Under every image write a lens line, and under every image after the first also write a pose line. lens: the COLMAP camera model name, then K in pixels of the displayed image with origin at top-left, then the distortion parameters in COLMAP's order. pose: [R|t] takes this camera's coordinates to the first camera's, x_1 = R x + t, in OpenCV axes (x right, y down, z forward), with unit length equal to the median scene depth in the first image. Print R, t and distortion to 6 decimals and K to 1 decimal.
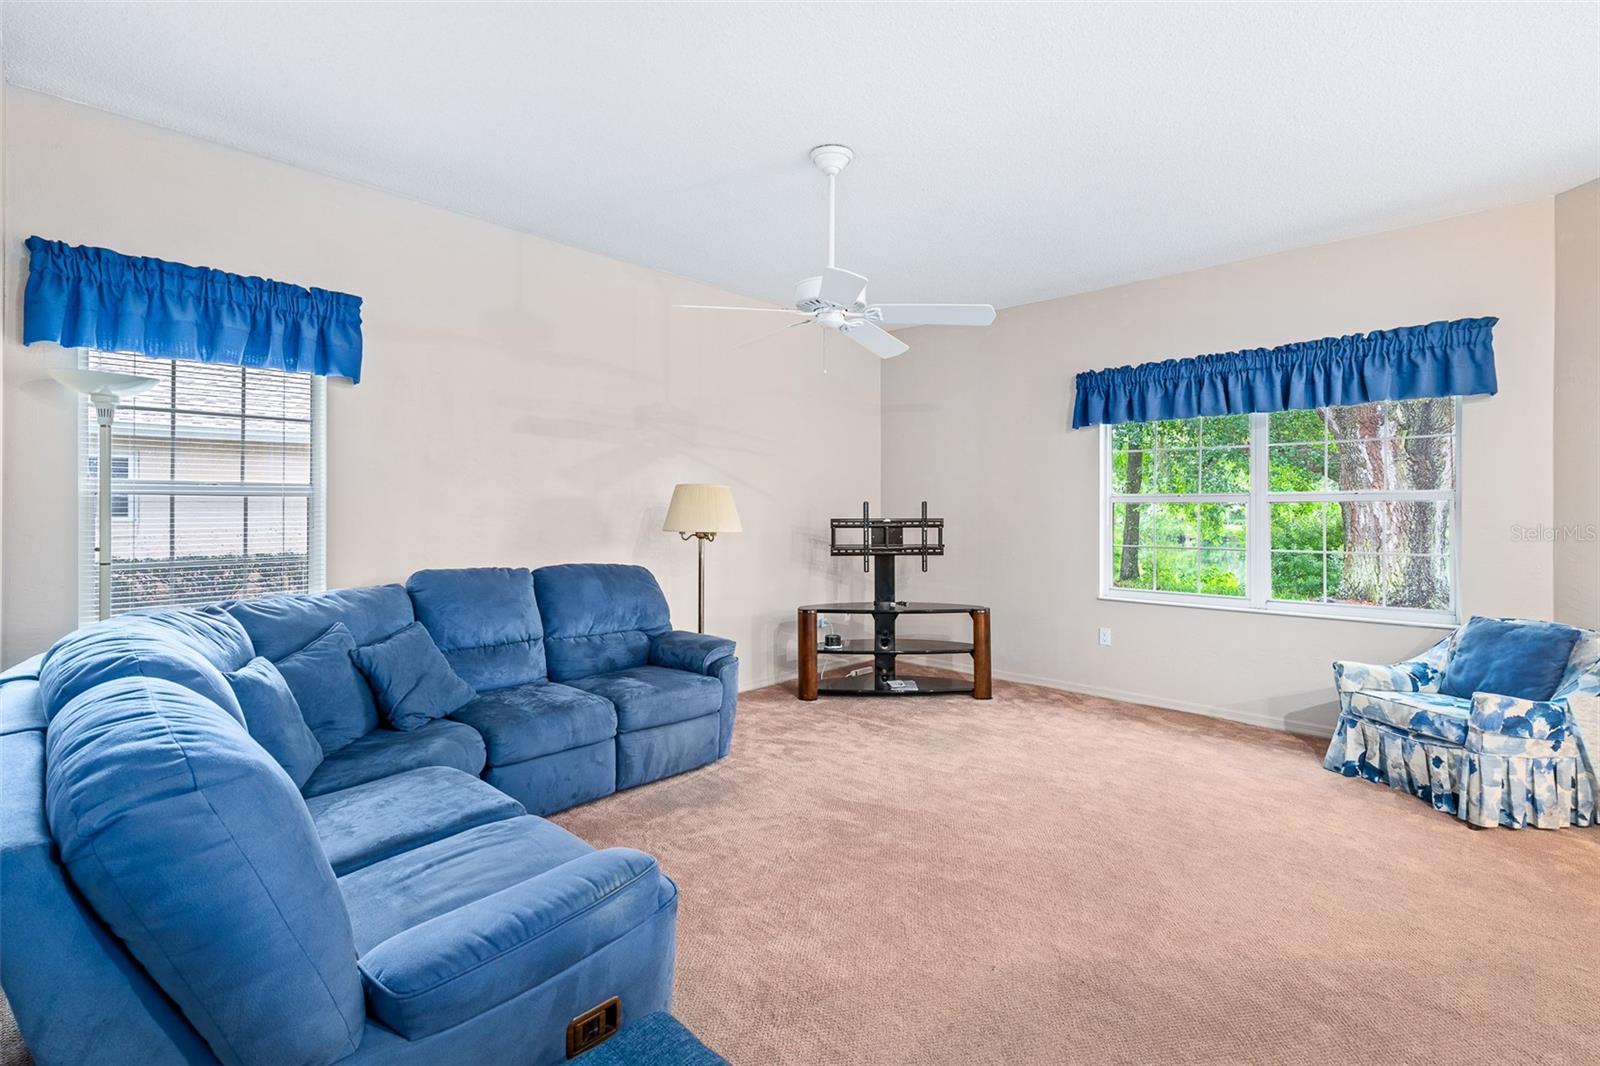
lens RADIAL K [[721.1, 0, 802.3], [0, 721.1, 510.6], [0, 0, 1]] dist [-0.007085, 0.003079]
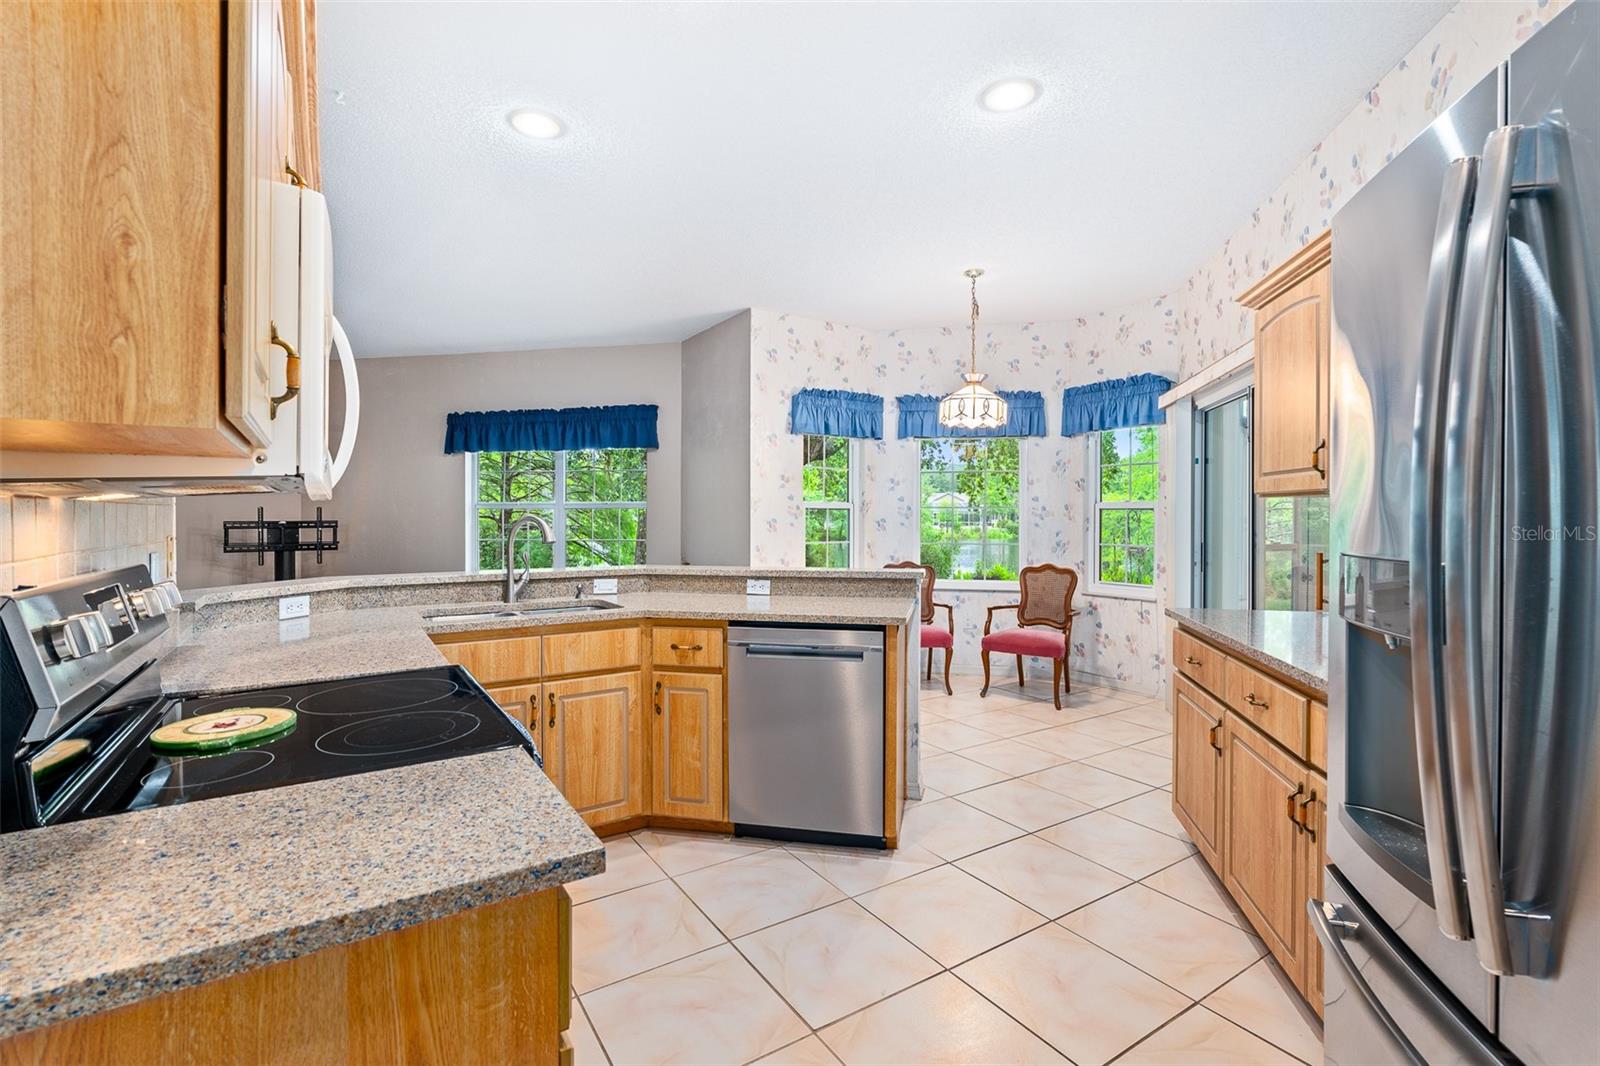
lens RADIAL K [[721.1, 0, 801.4], [0, 721.1, 518.1], [0, 0, 1]] dist [-0.007085, 0.003079]
pose [[0.848005, -0.004587, 0.529969, 0.229586], [0.002560, 0.999986, 0.004560, 0.003369], [-0.529982, -0.002510, 0.848005, -0.518021]]
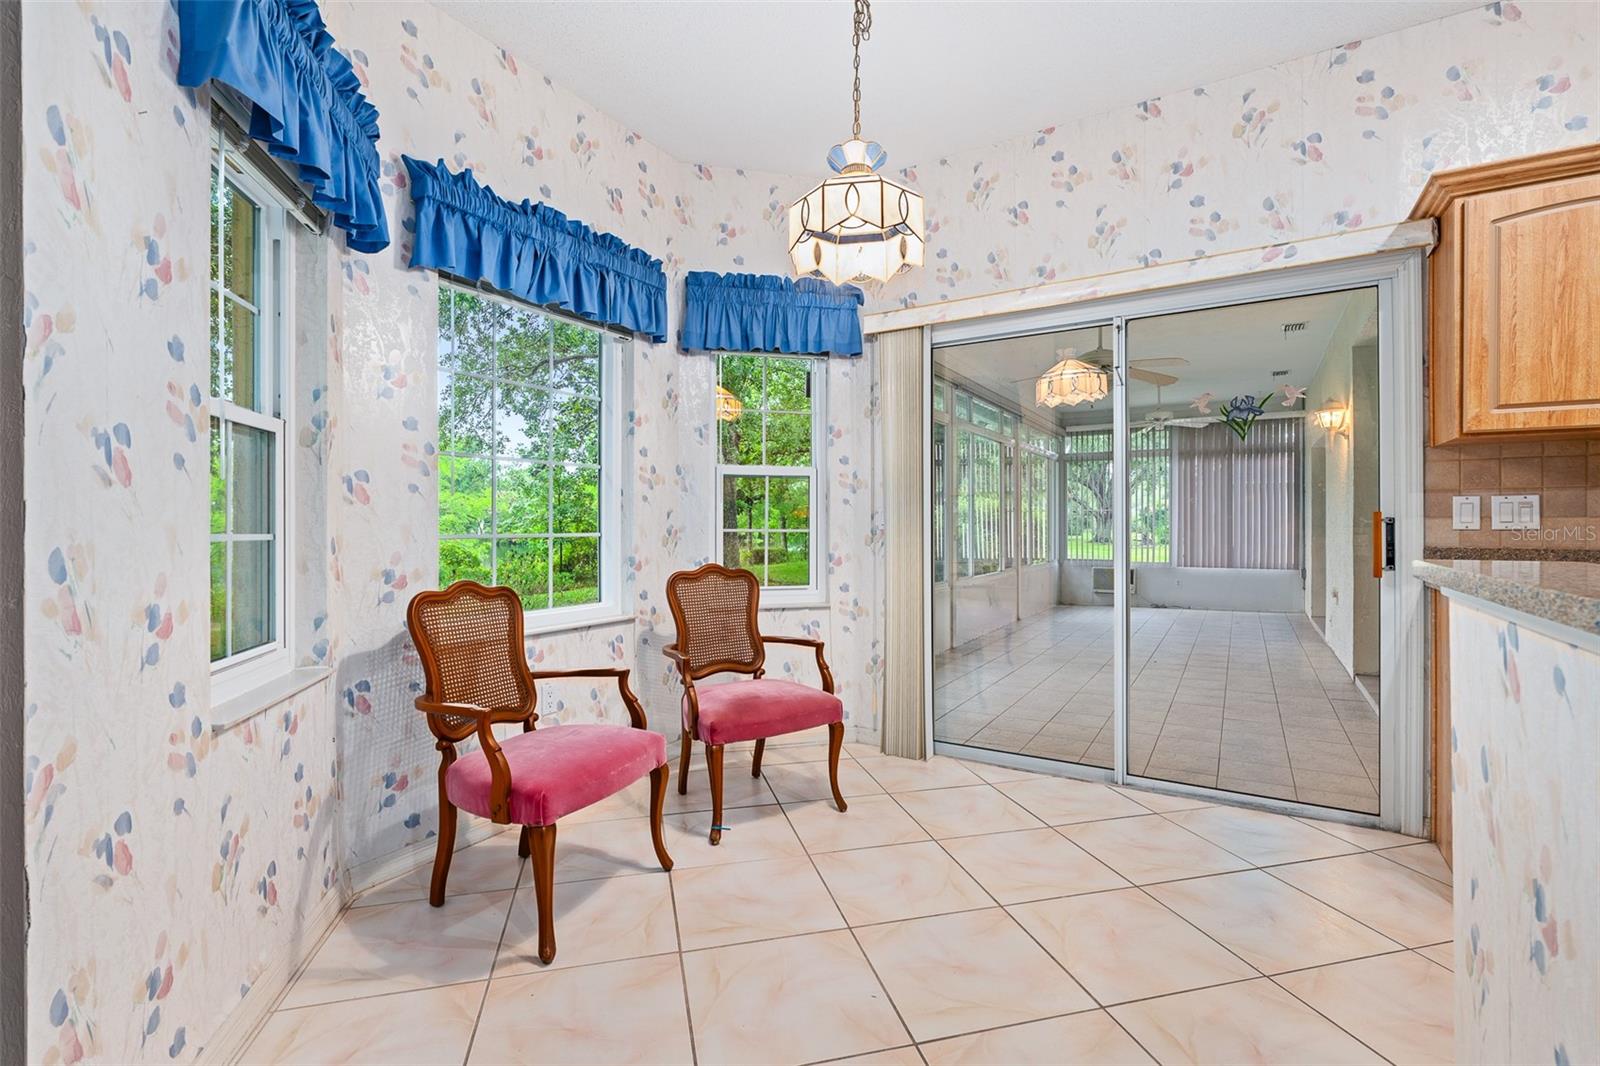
lens RADIAL K [[721.1, 0, 806.3], [0, 721.1, 522.2], [0, 0, 1]] dist [-0.007085, 0.003079]
pose [[-0.223118, -0.001063, 0.974791, 0.502836], [0.002286, 0.999996, 0.001613, 0.041948], [-0.974789, 0.002588, -0.223114, 0.283762]]
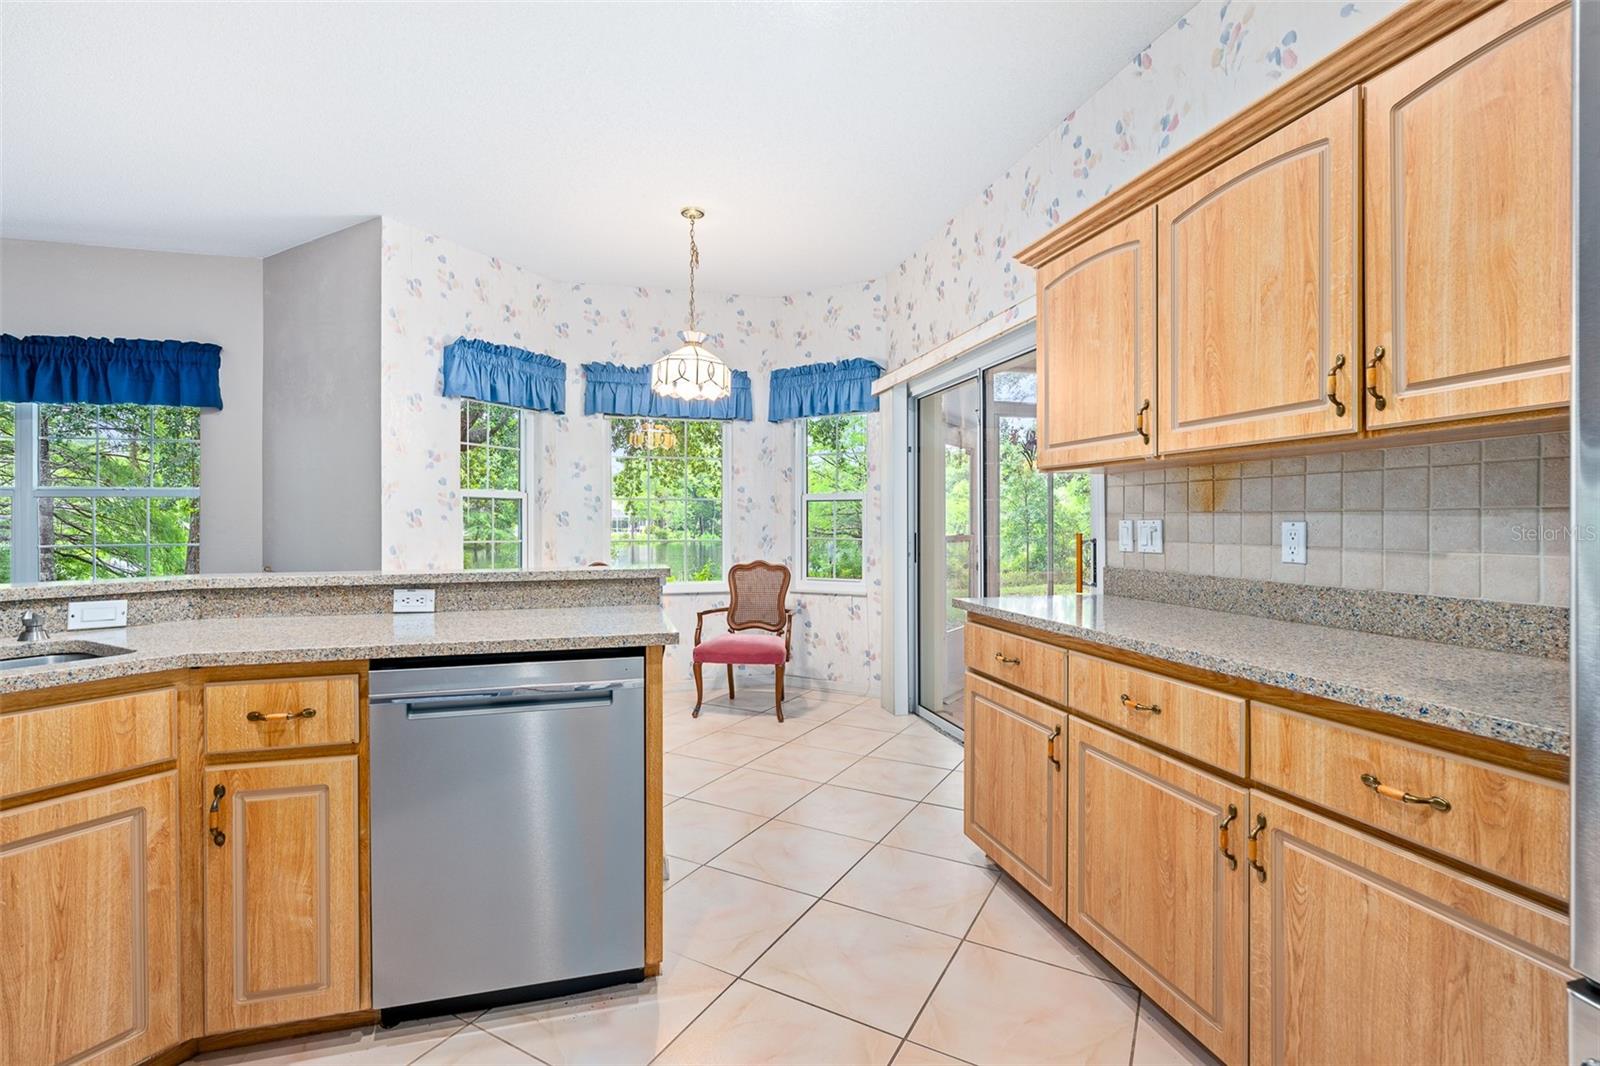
lens RADIAL K [[721.1, 0, 796.2], [0, 721.1, 521.7], [0, 0, 1]] dist [-0.007085, 0.003079]
pose [[0.510594, -0.004392, 0.859811, 0.300563], [0.005944, 0.999981, 0.001579, 0.024672], [-0.859801, 0.004304, 0.510610, -0.337012]]
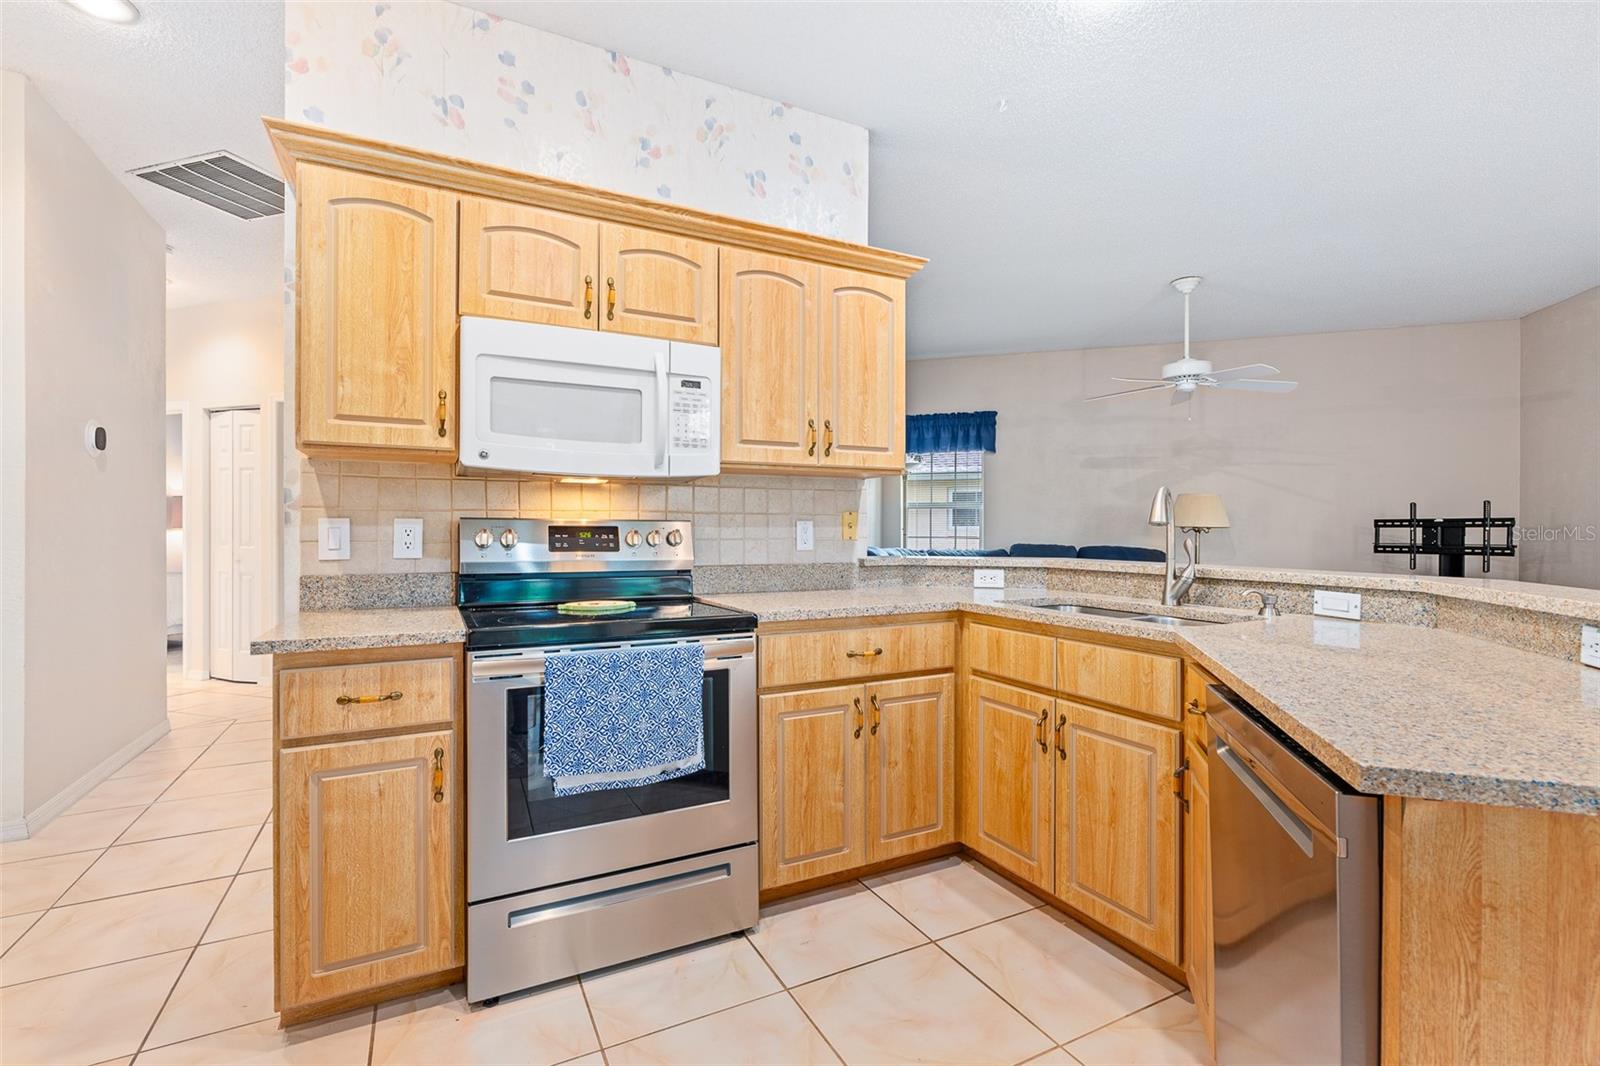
lens RADIAL K [[721.1, 0, 801.5], [0, 721.1, 531.1], [0, 0, 1]] dist [-0.007085, 0.003079]
pose [[0.440016, 0.002038, -0.897987, 0.670858], [-0.001471, 0.999998, 0.001548, 0.030648], [0.897989, 0.000640, 0.440018, -0.274230]]
